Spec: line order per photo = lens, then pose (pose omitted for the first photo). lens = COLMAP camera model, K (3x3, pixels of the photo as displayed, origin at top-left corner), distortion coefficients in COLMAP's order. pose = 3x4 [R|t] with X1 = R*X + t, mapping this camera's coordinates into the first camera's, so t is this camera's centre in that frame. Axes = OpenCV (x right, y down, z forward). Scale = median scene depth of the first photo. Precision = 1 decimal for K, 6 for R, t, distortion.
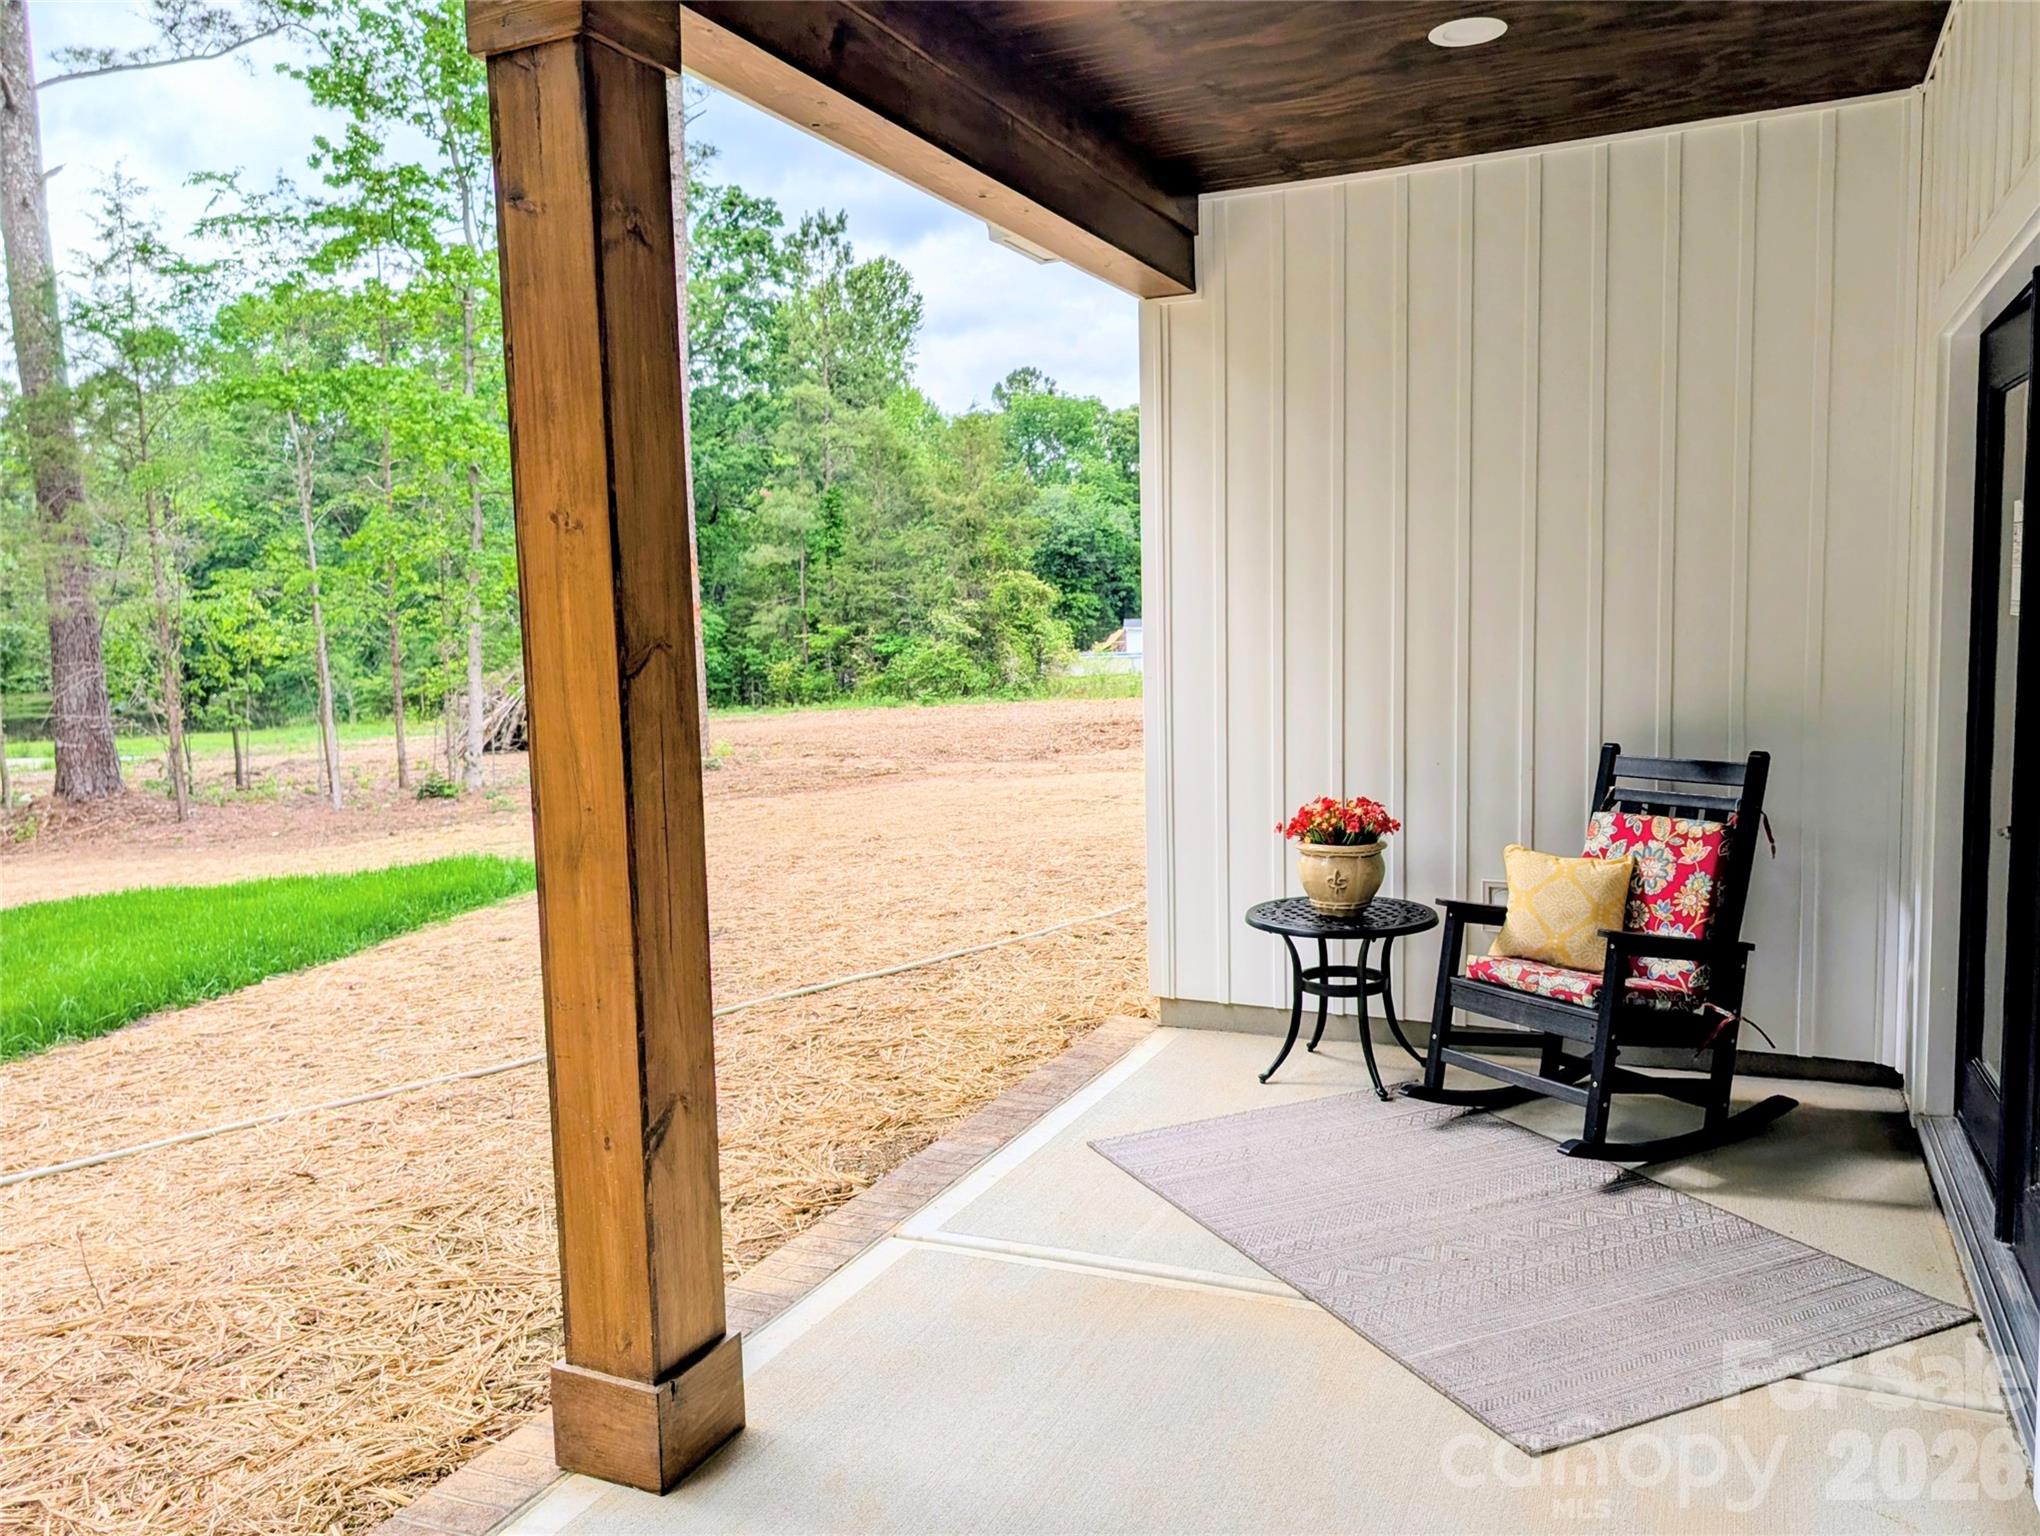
lens RADIAL K [[1492.2, 0, 1017.4], [0, 1492.2, 734.2], [0, 0, 1]] dist [0.032497, -0.002807]
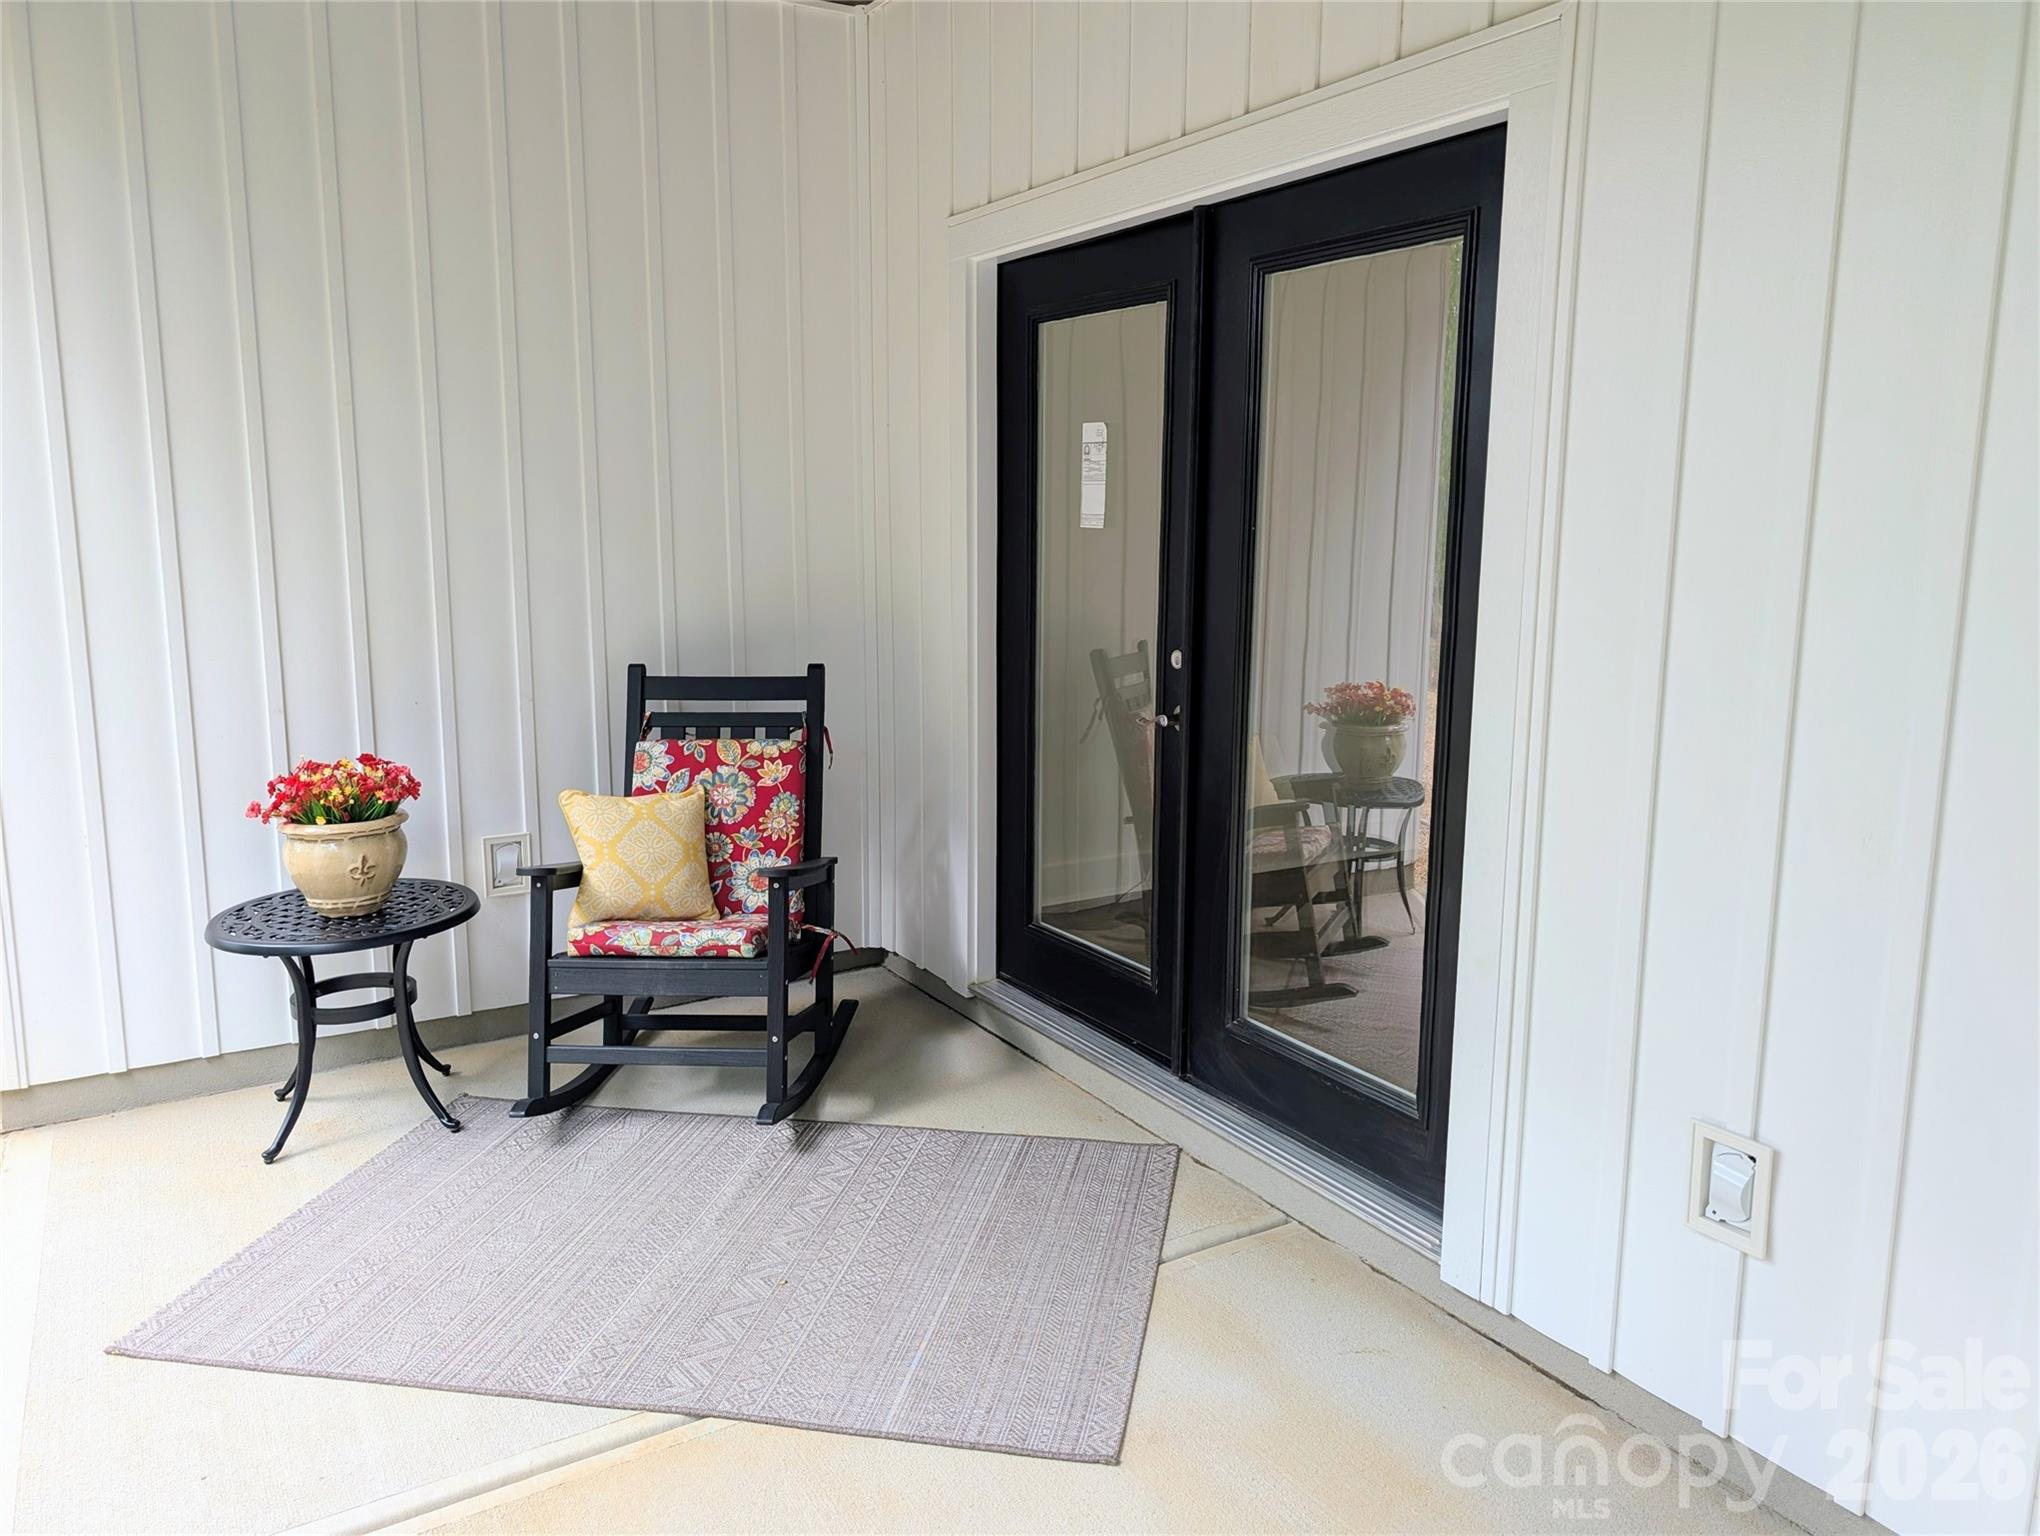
lens RADIAL K [[1492.2, 0, 1017.4], [0, 1492.2, 734.2], [0, 0, 1]] dist [0.032497, -0.002807]
pose [[0.573331, -0.101316, 0.813036, -0.223970], [0.052645, 0.994830, 0.086847, -0.019512], [-0.817631, -0.006990, 0.575700, 0.322403]]
